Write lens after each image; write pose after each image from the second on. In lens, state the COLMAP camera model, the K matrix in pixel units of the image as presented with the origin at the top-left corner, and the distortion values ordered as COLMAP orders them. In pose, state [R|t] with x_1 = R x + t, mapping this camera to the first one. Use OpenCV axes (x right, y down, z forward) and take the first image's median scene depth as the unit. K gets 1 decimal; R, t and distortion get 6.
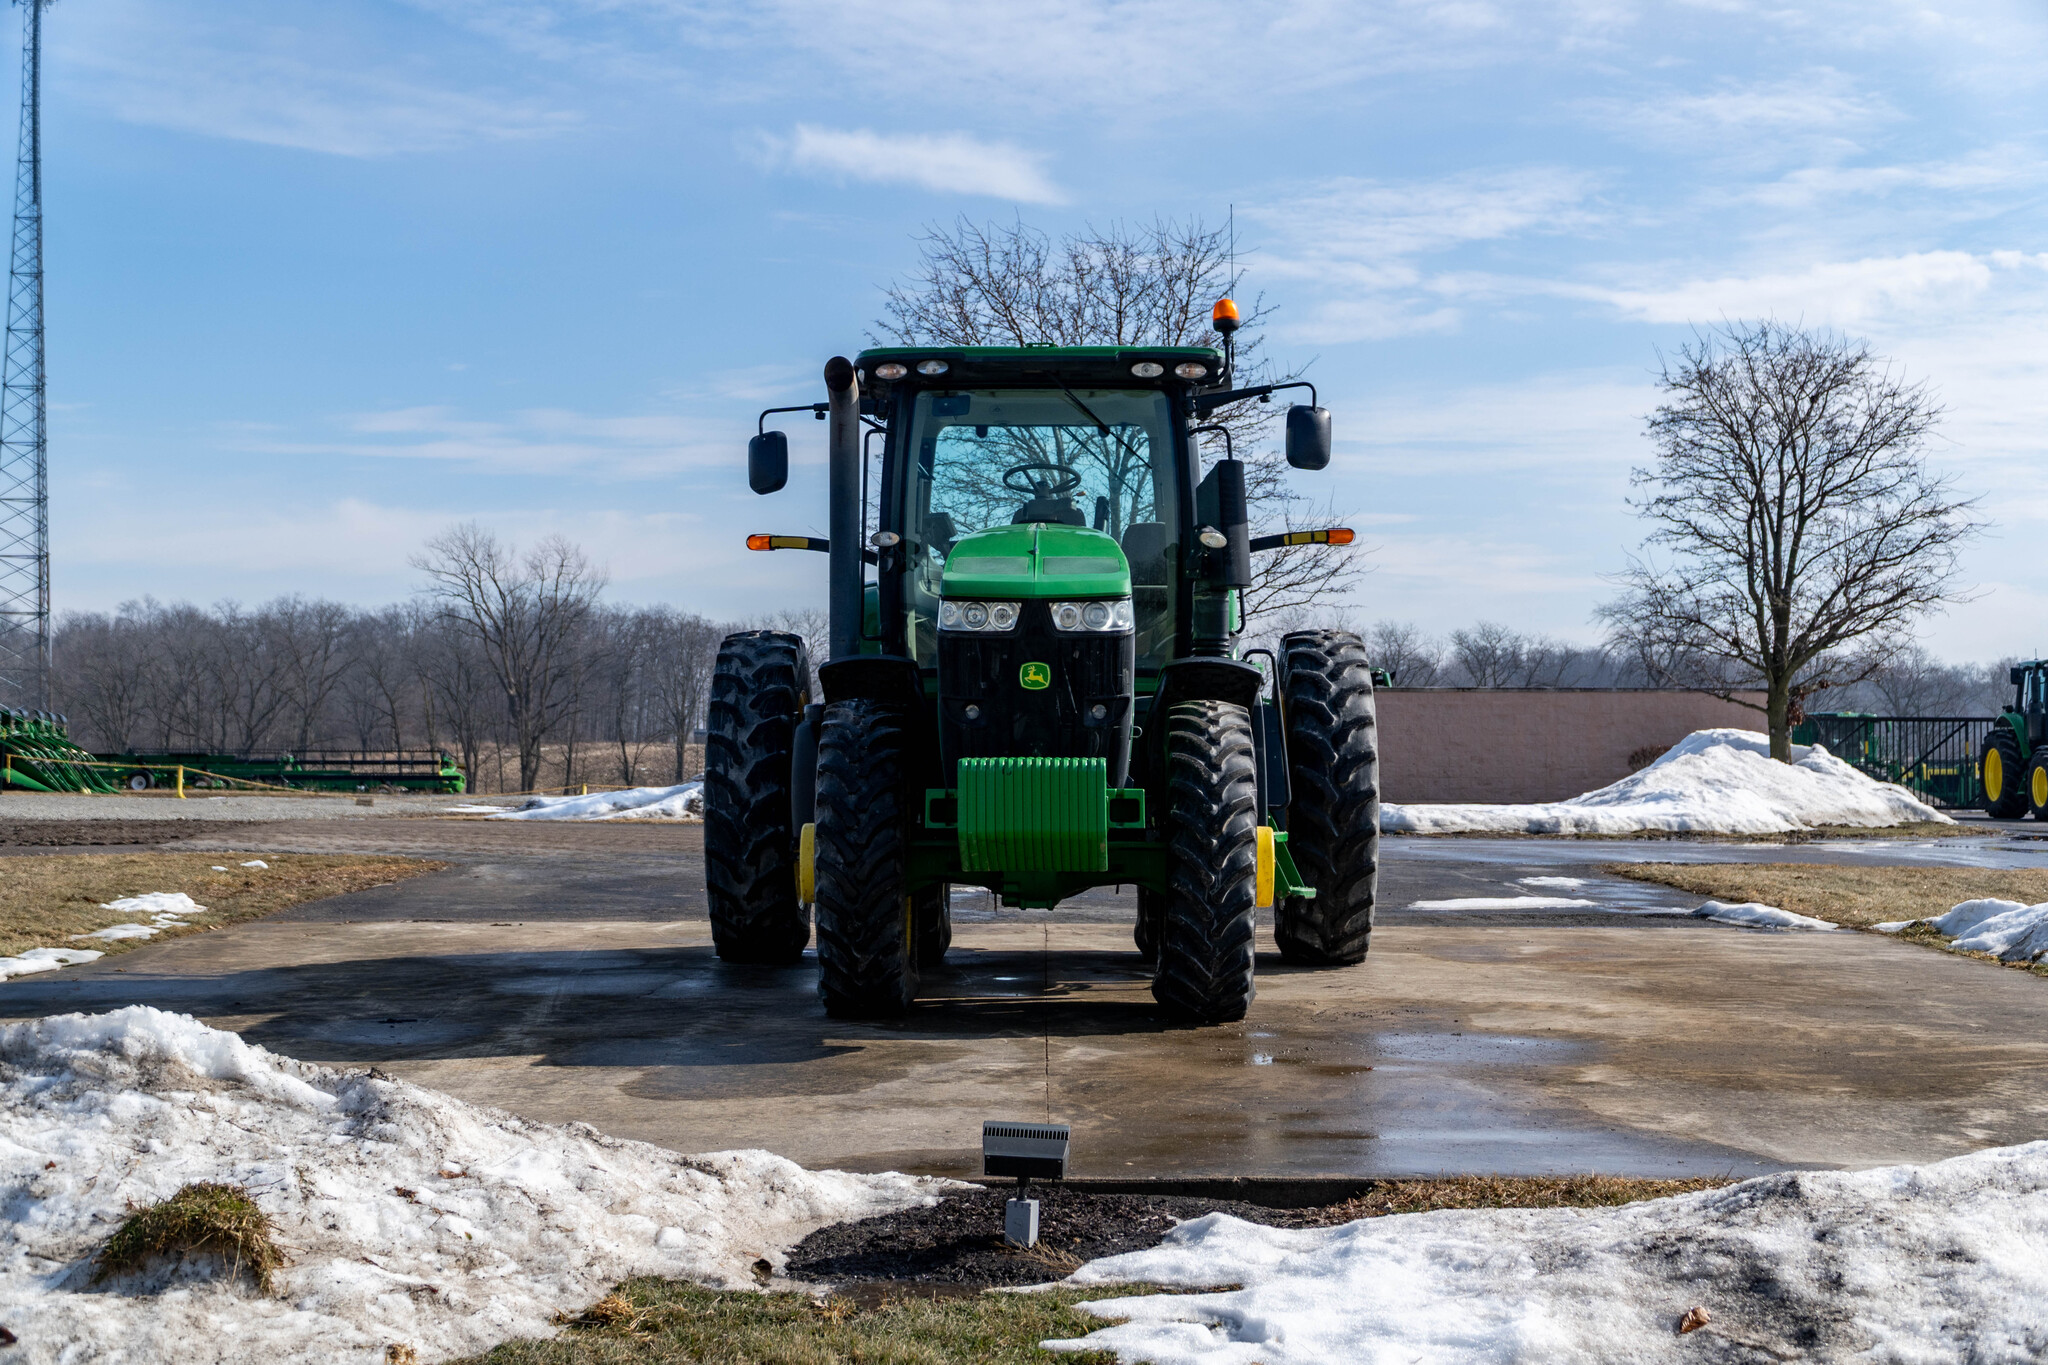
lens RADIAL K [[2412.7, 0, 1024.0], [0, 2412.7, 682.5], [0, 0, 1]] dist [0.069749, 0.007159]
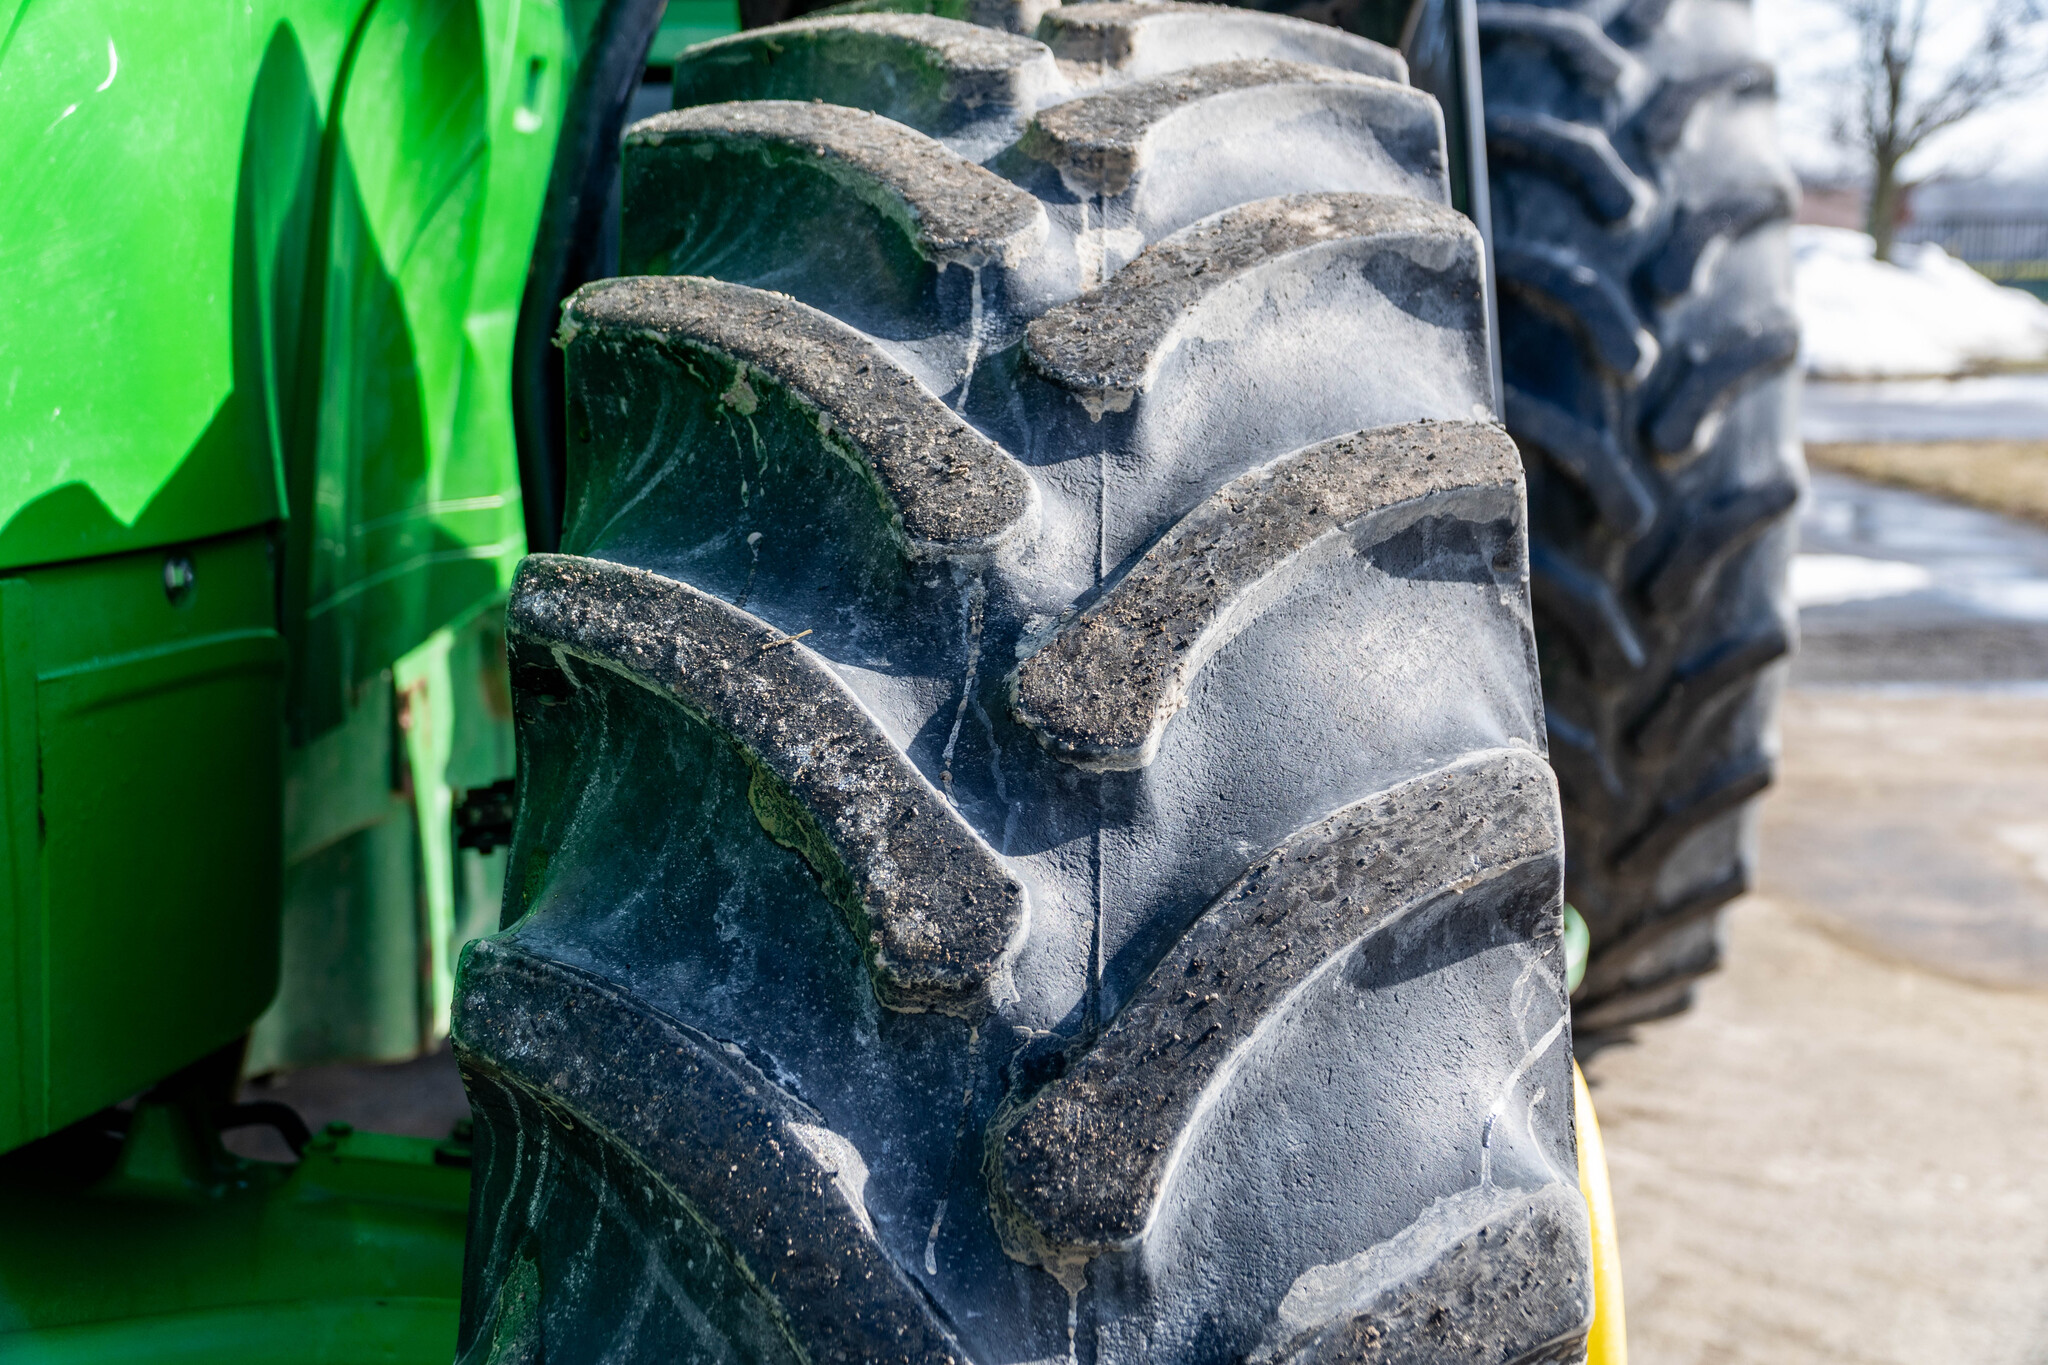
lens RADIAL K [[2412.7, 0, 1024.0], [0, 2412.7, 682.5], [0, 0, 1]] dist [0.069749, 0.007159]
pose [[0.999973, -0.003080, 0.006745, 0.062766], [0.001672, 0.979874, 0.199609, 0.014040], [-0.007224, -0.199592, 0.979852, 0.748989]]
